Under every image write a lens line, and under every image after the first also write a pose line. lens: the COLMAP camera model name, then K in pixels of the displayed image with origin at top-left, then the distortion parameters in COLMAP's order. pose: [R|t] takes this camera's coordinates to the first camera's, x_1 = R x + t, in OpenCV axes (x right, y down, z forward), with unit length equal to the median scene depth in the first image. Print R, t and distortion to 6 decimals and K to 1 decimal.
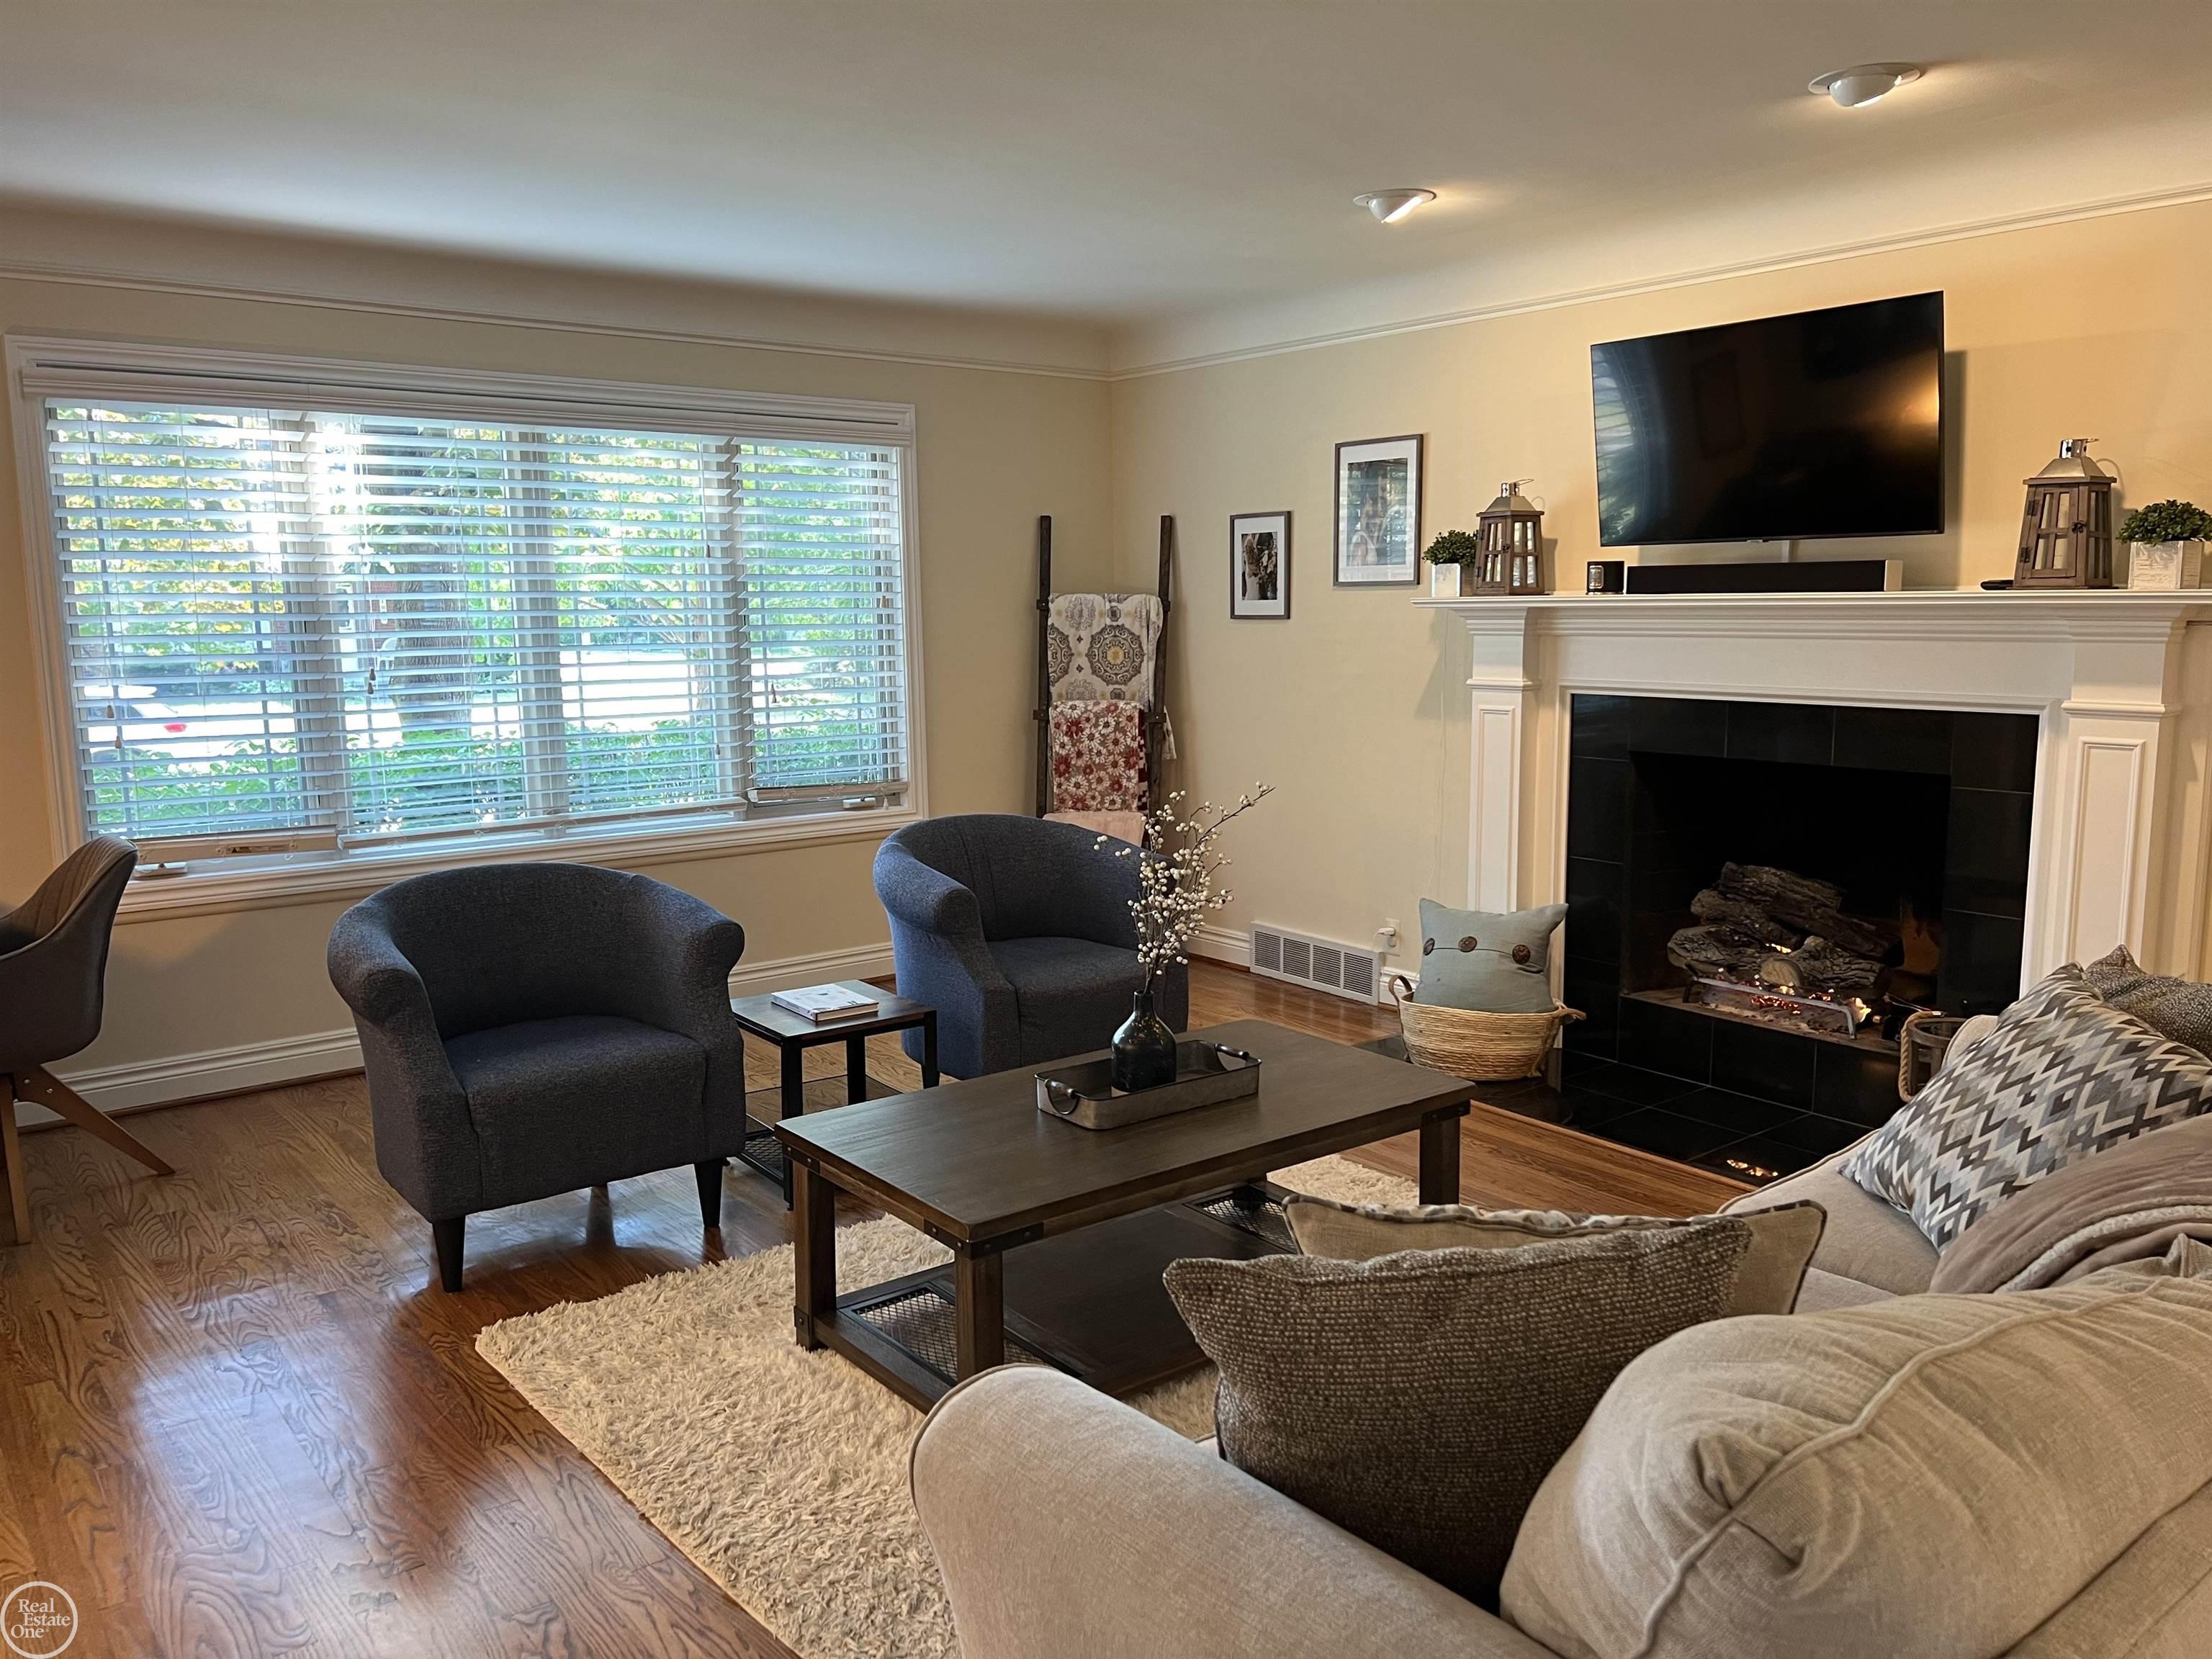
lens RADIAL K [[1654.6, 0, 1076.7], [0, 1654.6, 844.9], [0, 0, 1]] dist [0.083152, -0.111885]
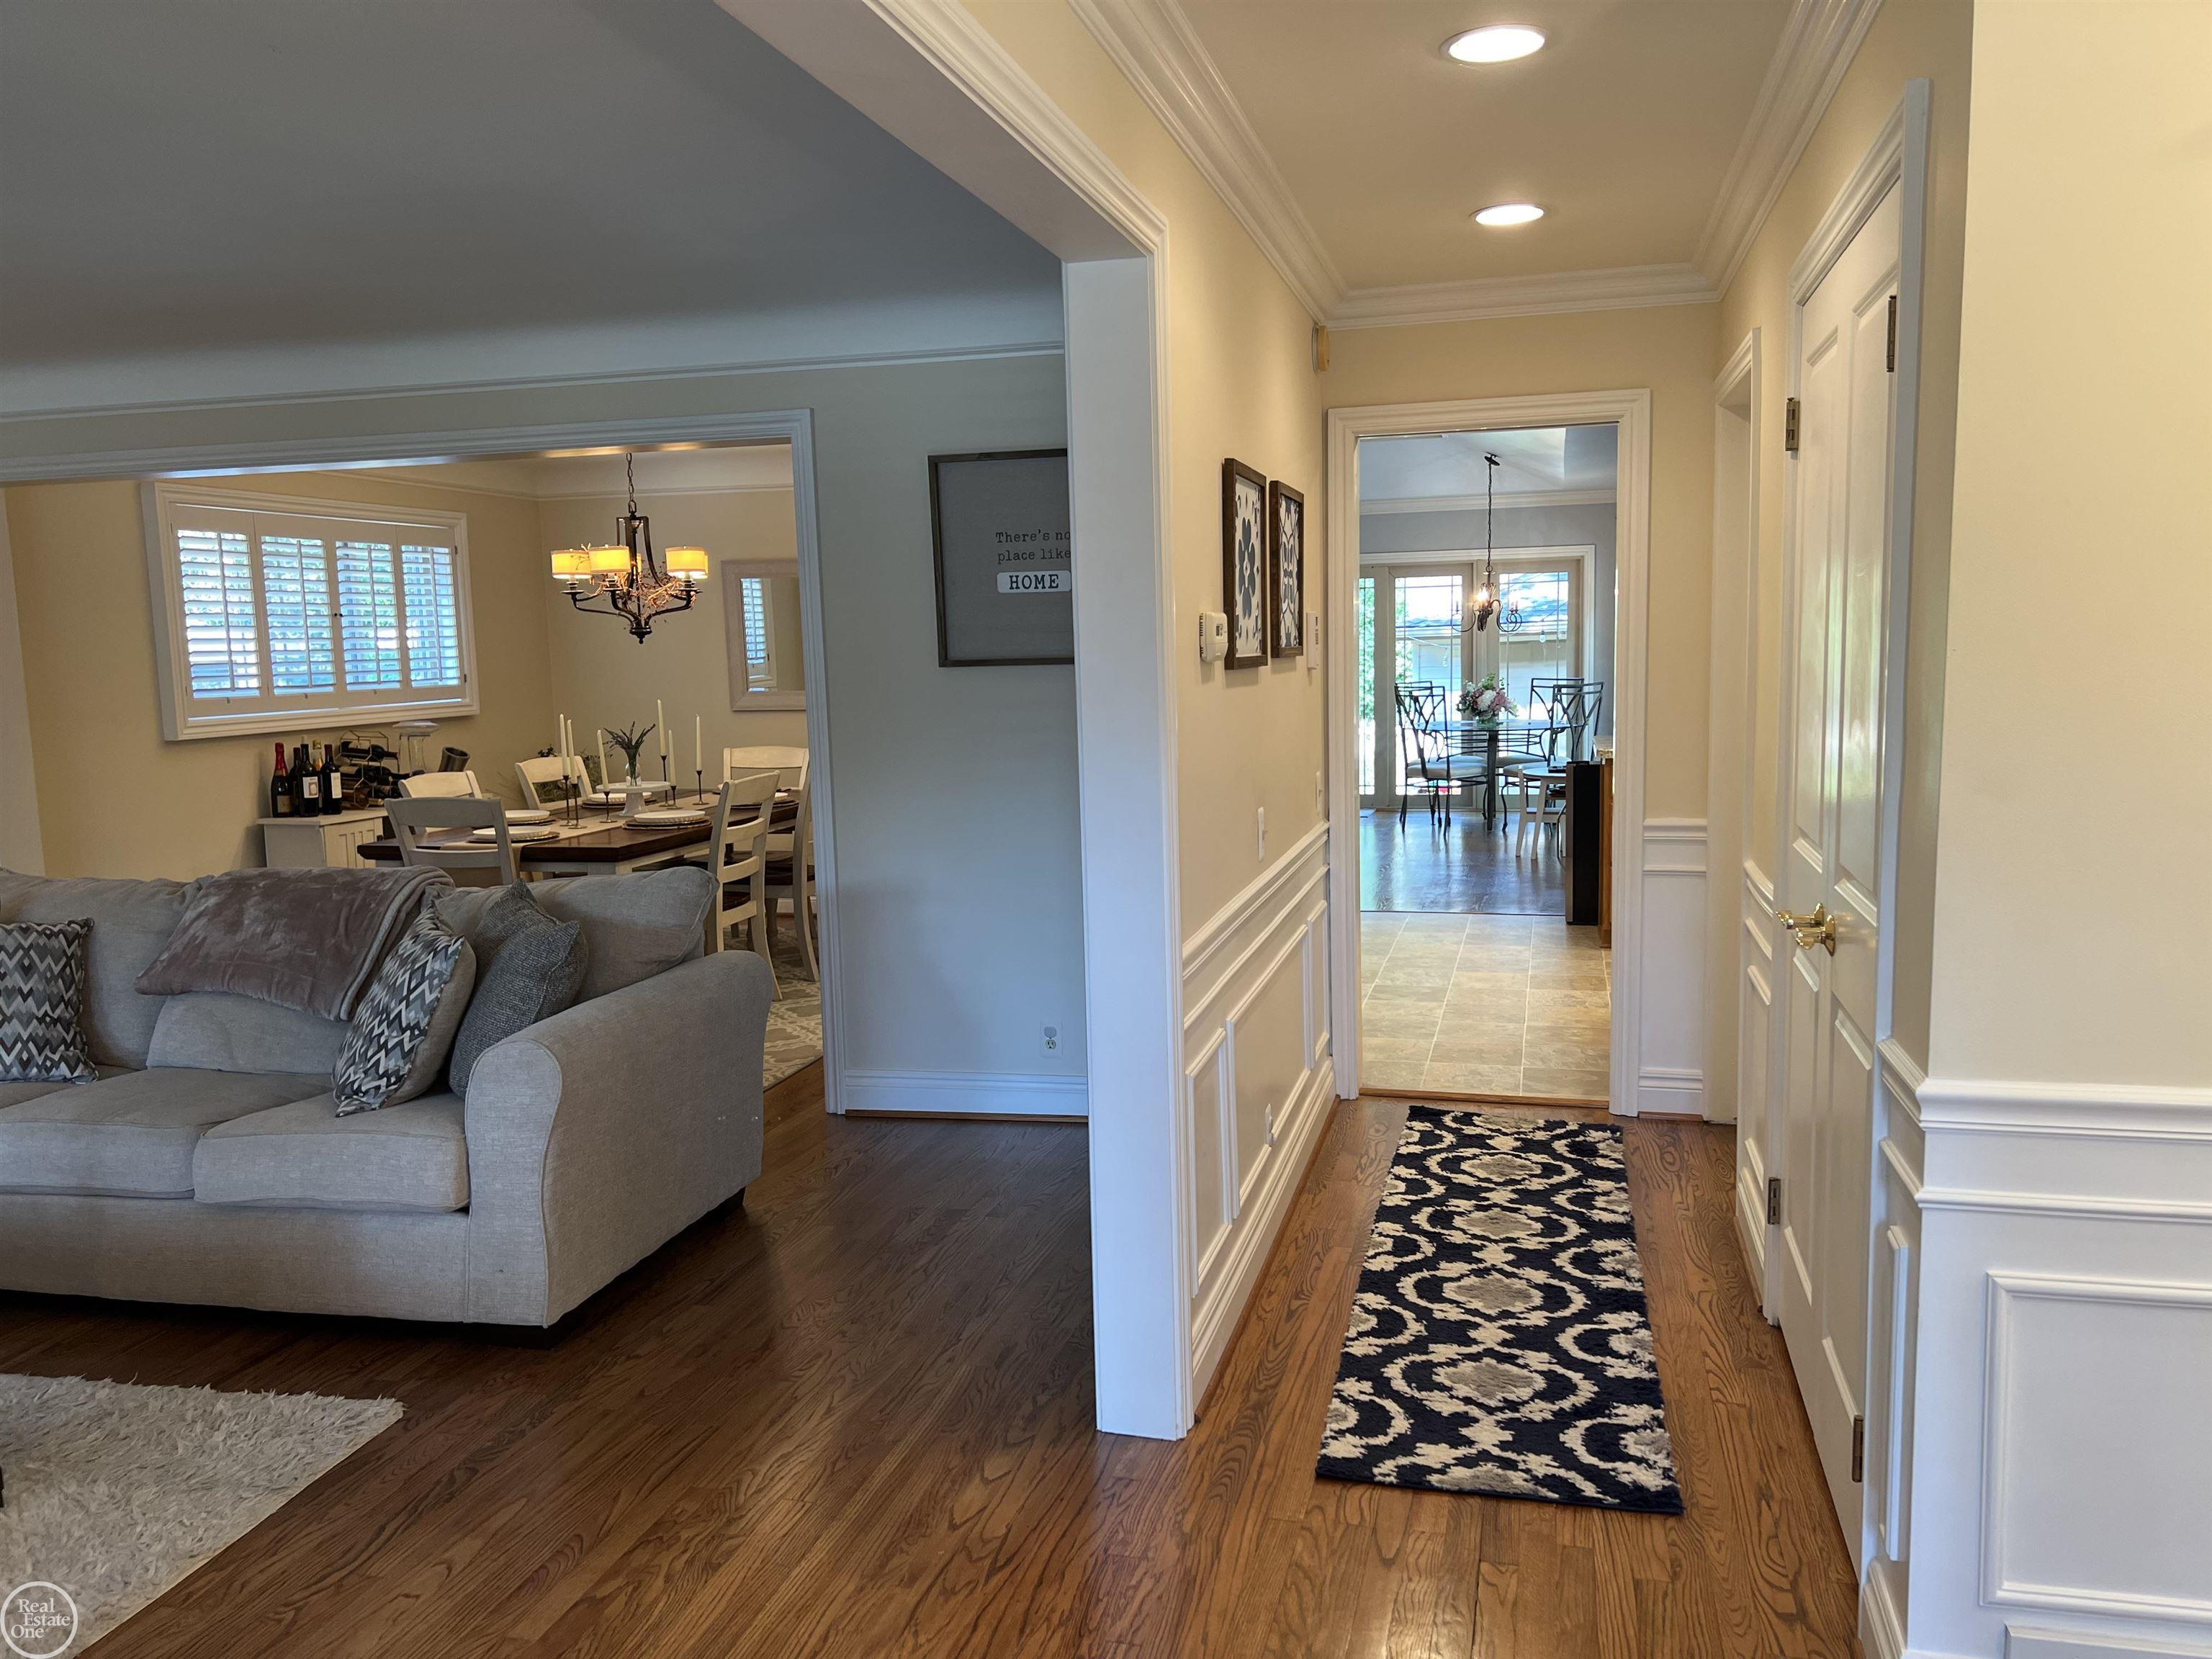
lens RADIAL K [[1646.2, 0, 1142.6], [0, 1646.2, 840.1], [0, 0, 1]] dist [0.037012, -0.043812]
pose [[-0.627977, -0.069694, 0.775105, -0.632747], [0.147364, 0.967314, 0.206368, -0.068272], [-0.764152, 0.243817, -0.597181, 0.482542]]
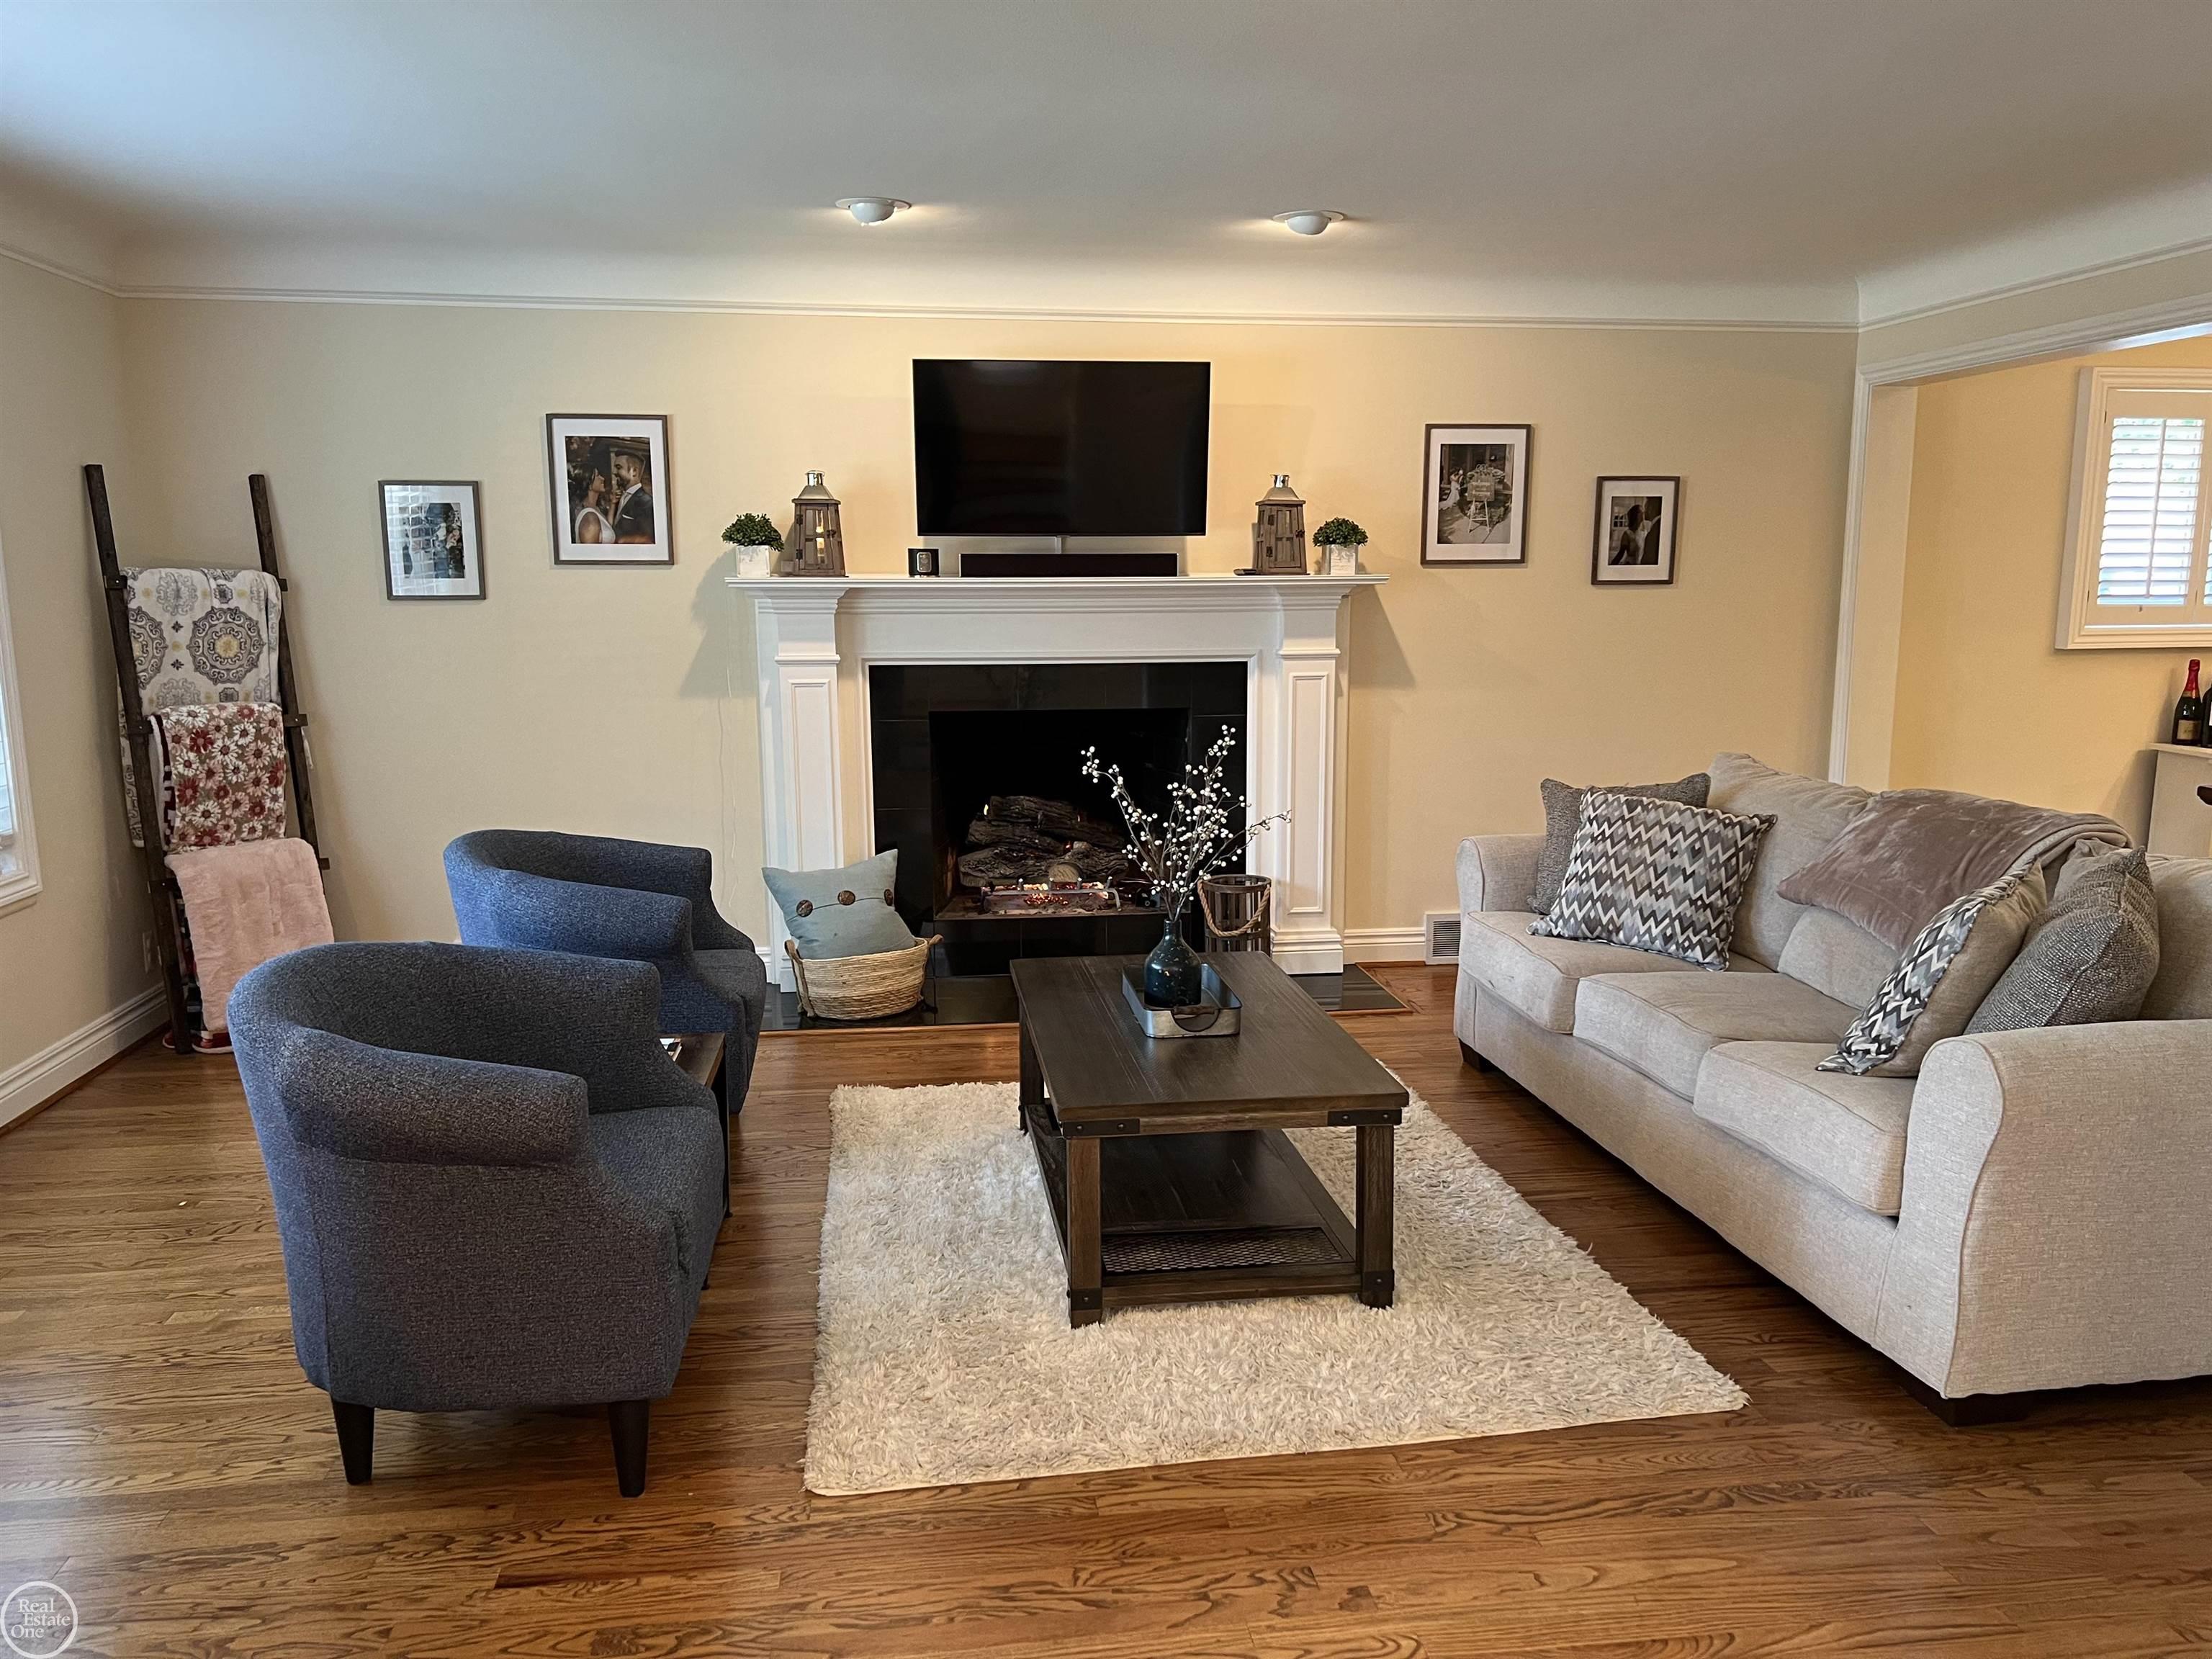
lens RADIAL K [[1659.7, 0, 1115.4], [0, 1659.7, 843.7], [0, 0, 1]] dist [0.098942, -0.150479]
pose [[0.487370, -0.129625, 0.863520, -0.561354], [0.129090, 0.988750, 0.075565, -0.031600], [-0.863600, 0.074644, 0.498621, 0.276639]]
